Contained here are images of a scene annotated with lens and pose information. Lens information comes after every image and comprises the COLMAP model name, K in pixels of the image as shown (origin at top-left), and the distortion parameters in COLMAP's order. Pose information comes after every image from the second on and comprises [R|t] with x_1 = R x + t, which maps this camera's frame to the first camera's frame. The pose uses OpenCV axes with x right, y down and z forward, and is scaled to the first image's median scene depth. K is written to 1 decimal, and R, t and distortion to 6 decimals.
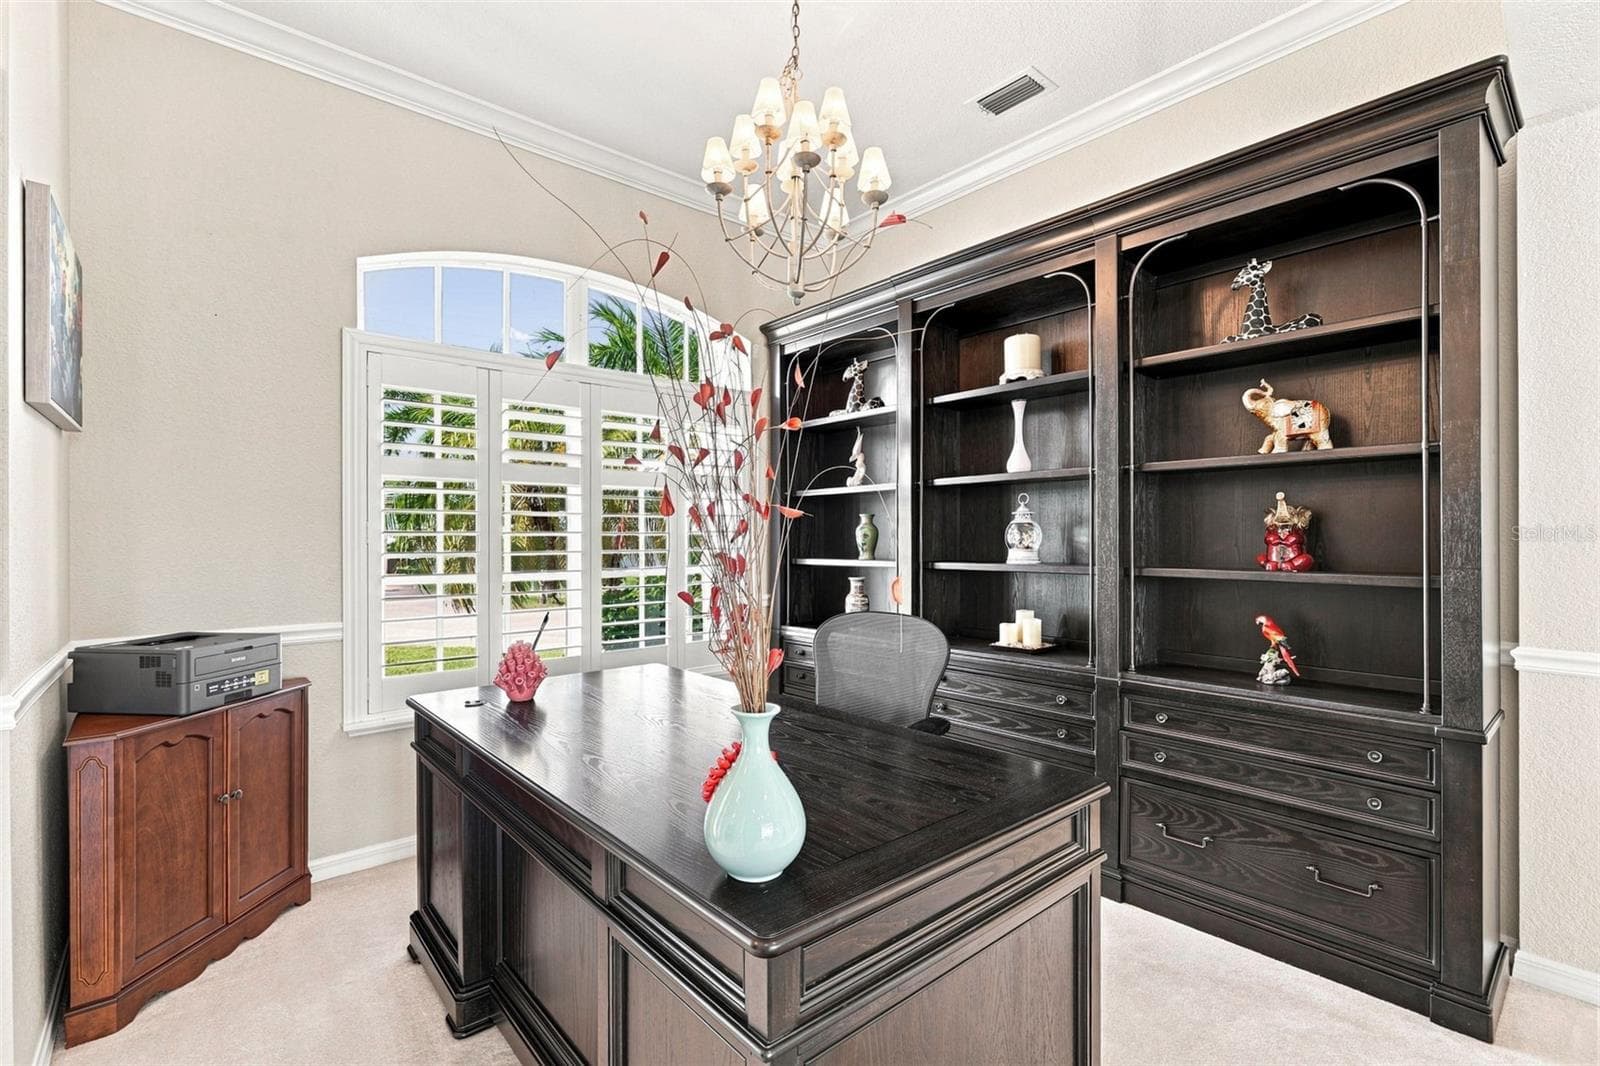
lens RADIAL K [[728.8, 0, 808.5], [0, 728.8, 536.1], [0, 0, 1]] dist [-0.002591, 0.001074]
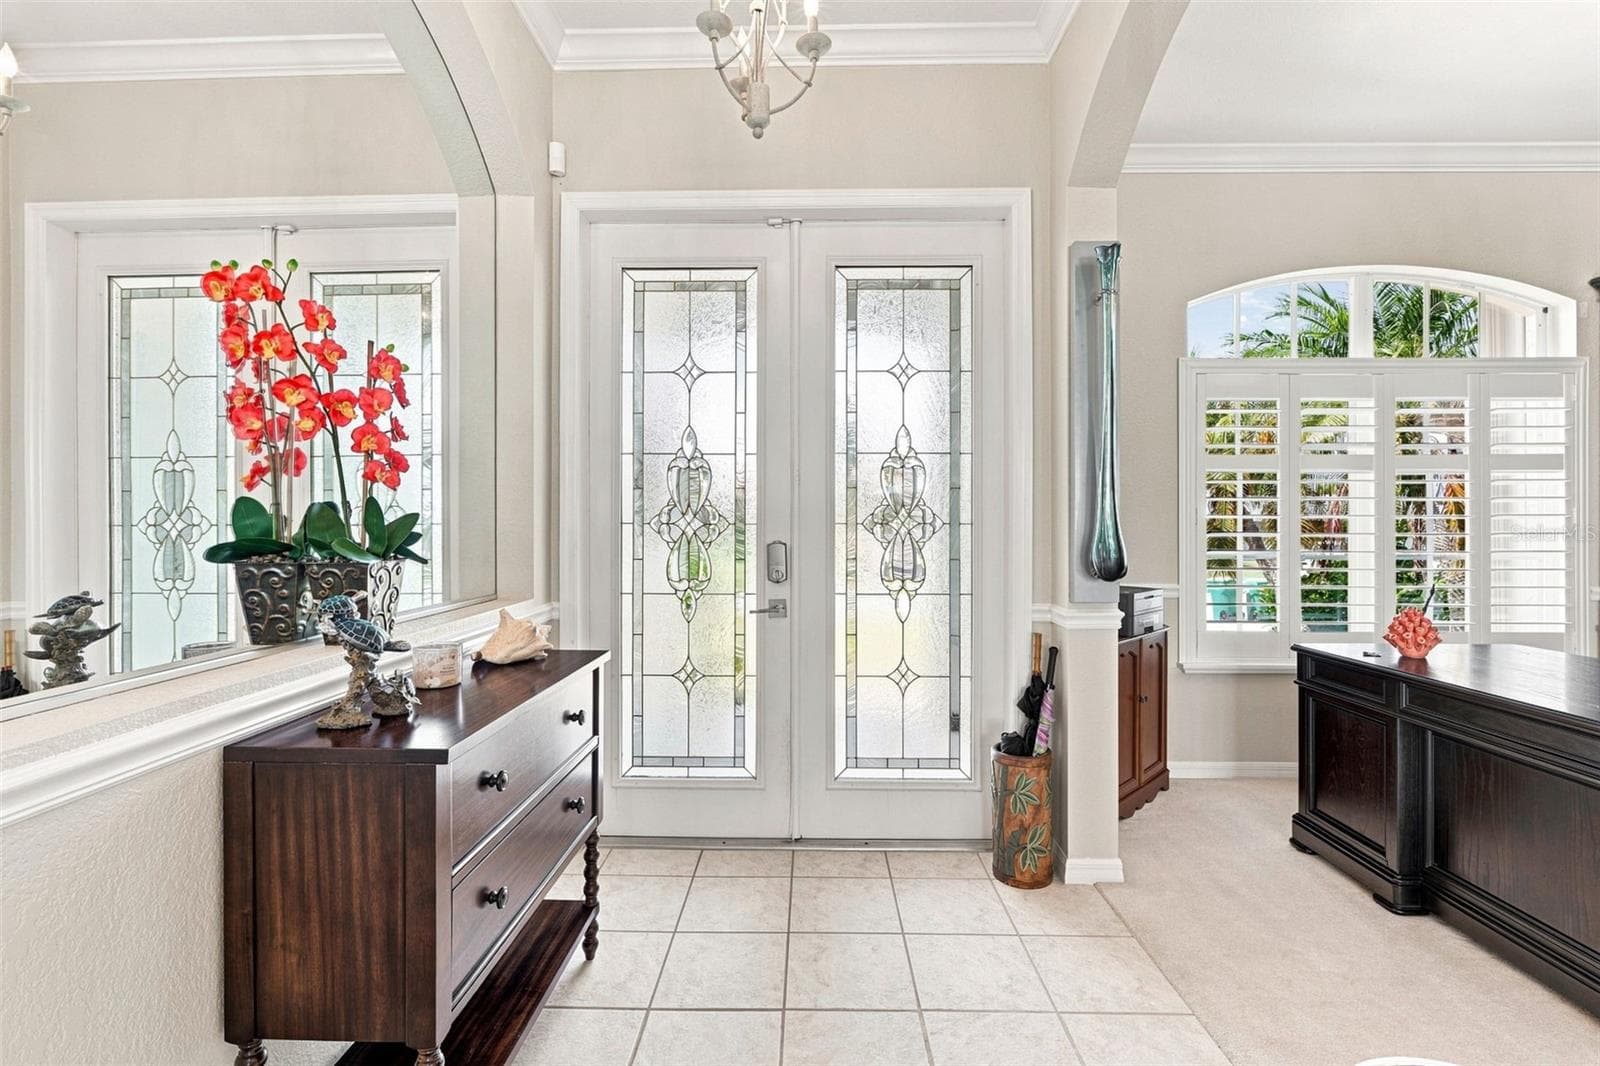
lens RADIAL K [[728.8, 0, 793.1], [0, 728.8, 522.0], [0, 0, 1]] dist [-0.002591, 0.001074]
pose [[0.742008, 0.002839, -0.670385, -0.275242], [-0.004988, 0.999987, -0.001286, 0.011507], [0.670372, 0.004298, 0.742013, -0.415397]]
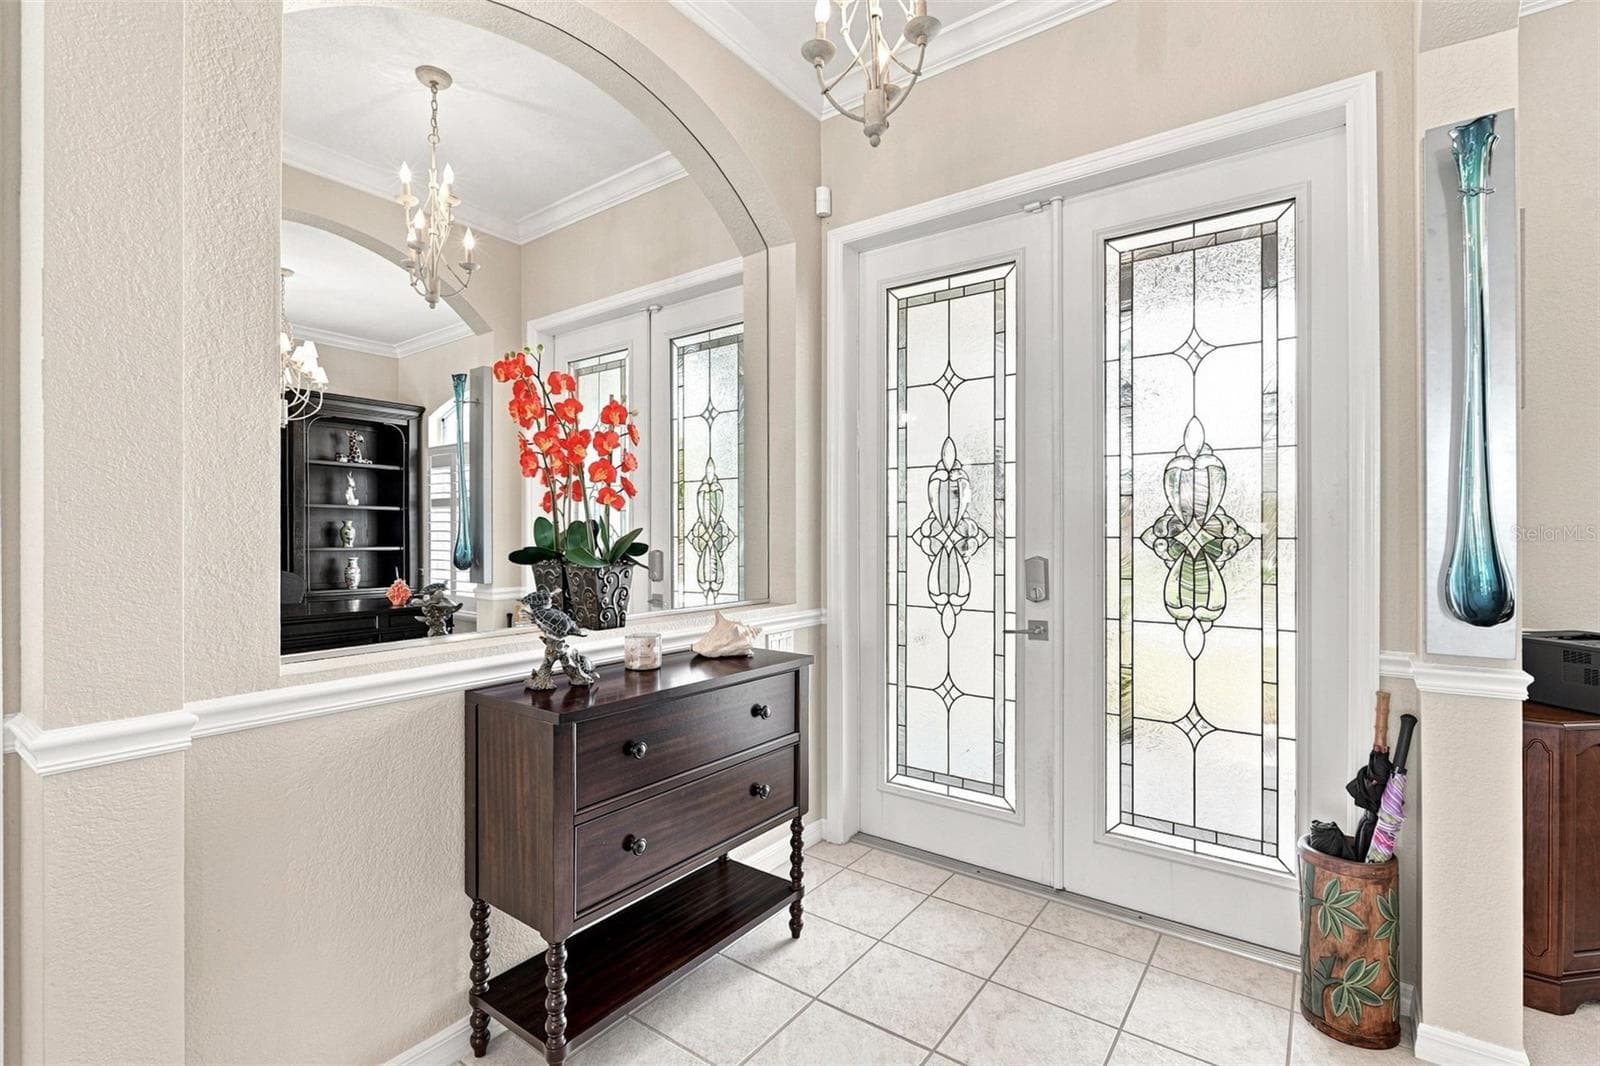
lens RADIAL K [[728.8, 0, 792.5], [0, 728.8, 532.5], [0, 0, 1]] dist [-0.002591, 0.001074]
pose [[0.221560, 0.001839, -0.975145, -0.195775], [-0.005799, 0.999983, 0.000568, 0.009429], [0.975129, 0.005529, 0.221567, -0.281069]]
